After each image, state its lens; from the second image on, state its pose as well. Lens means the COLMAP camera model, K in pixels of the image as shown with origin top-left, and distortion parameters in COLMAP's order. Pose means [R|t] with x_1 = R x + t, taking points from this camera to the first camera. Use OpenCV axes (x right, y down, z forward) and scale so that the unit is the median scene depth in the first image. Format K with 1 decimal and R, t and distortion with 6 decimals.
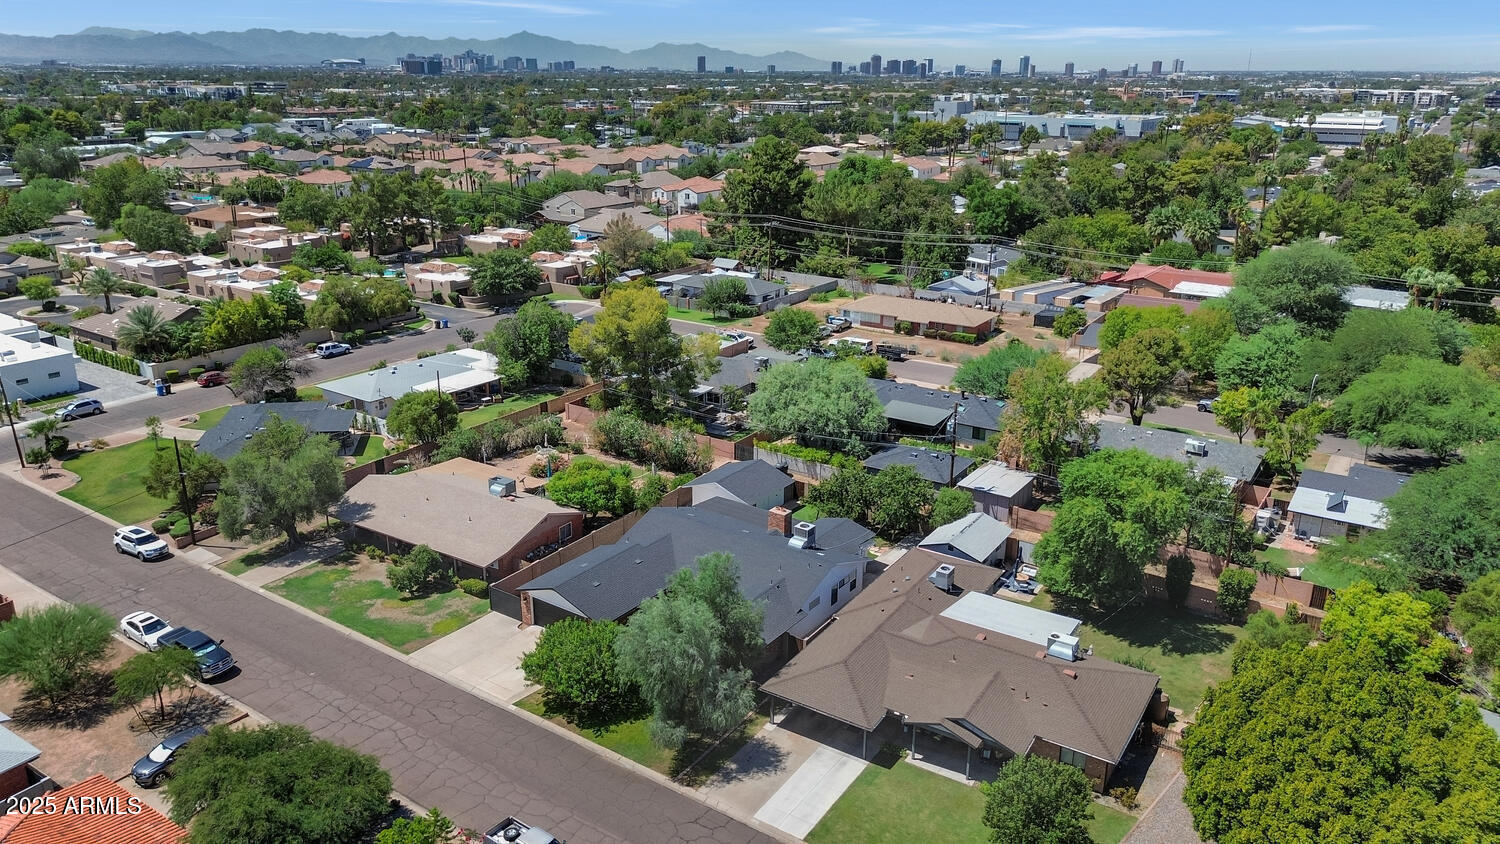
lens RADIAL K [[1061.1, 0, 750.0], [0, 1061.1, 422.0], [0, 0, 1]] dist [0.089127, -0.109187]
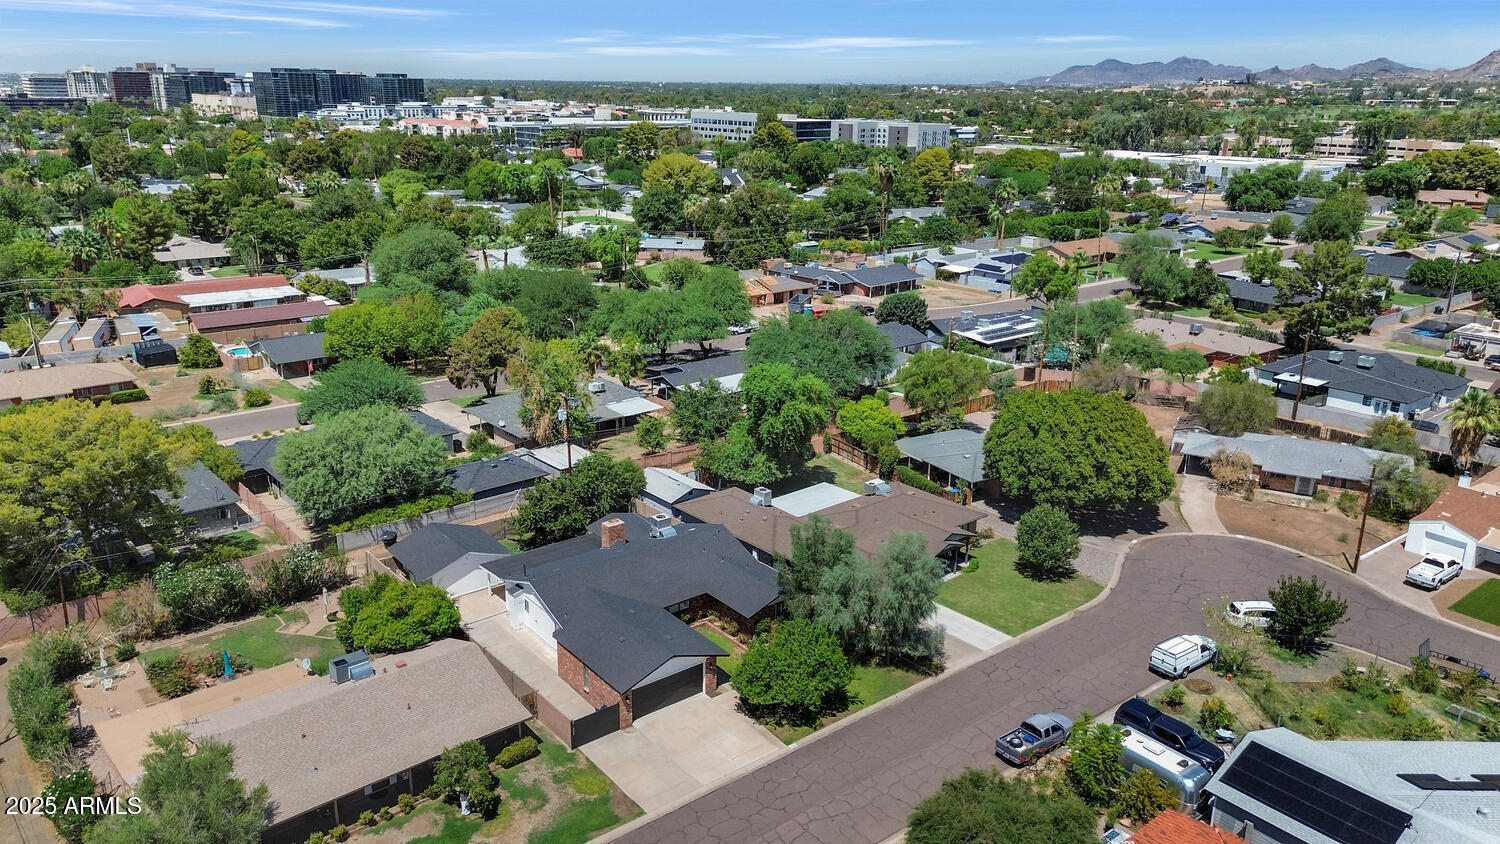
lens RADIAL K [[1061.4, 0, 750.0], [0, 1061.4, 422.0], [0, 0, 1]] dist [0.070265, -0.084864]
pose [[0.278936, -0.293898, 0.914231, -0.433652], [0.292412, 0.932803, 0.210652, -0.094009], [-0.914708, 0.208573, 0.346132, 0.268508]]
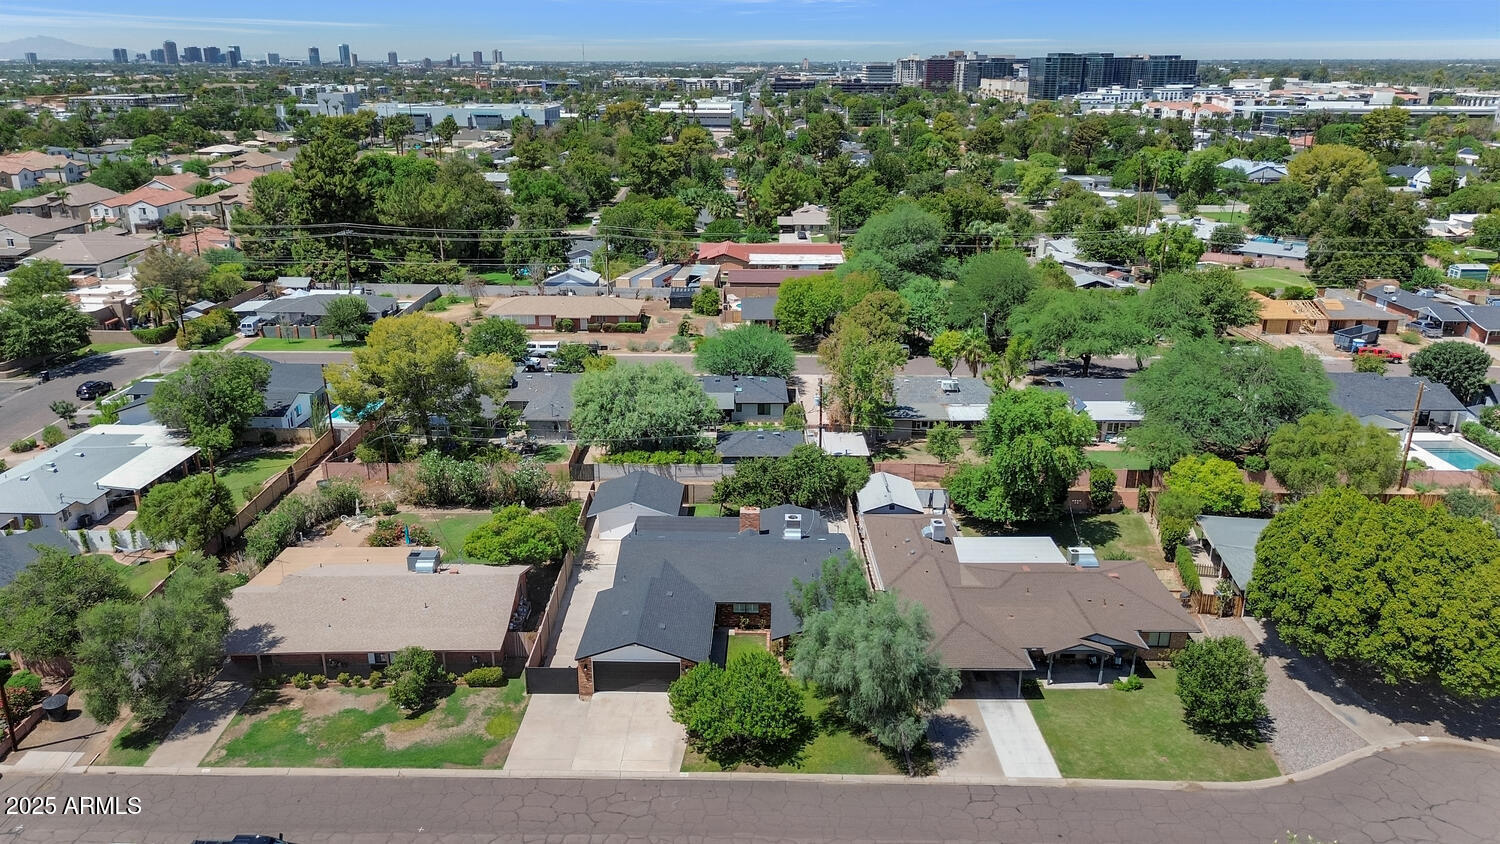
lens RADIAL K [[1061.4, 0, 750.0], [0, 1061.4, 422.0], [0, 0, 1]] dist [0.070265, -0.084864]
pose [[0.831730, -0.182912, 0.524183, -0.250120], [0.177948, 0.982186, 0.060378, -0.030263], [-0.525889, 0.043059, 0.849462, 0.079233]]
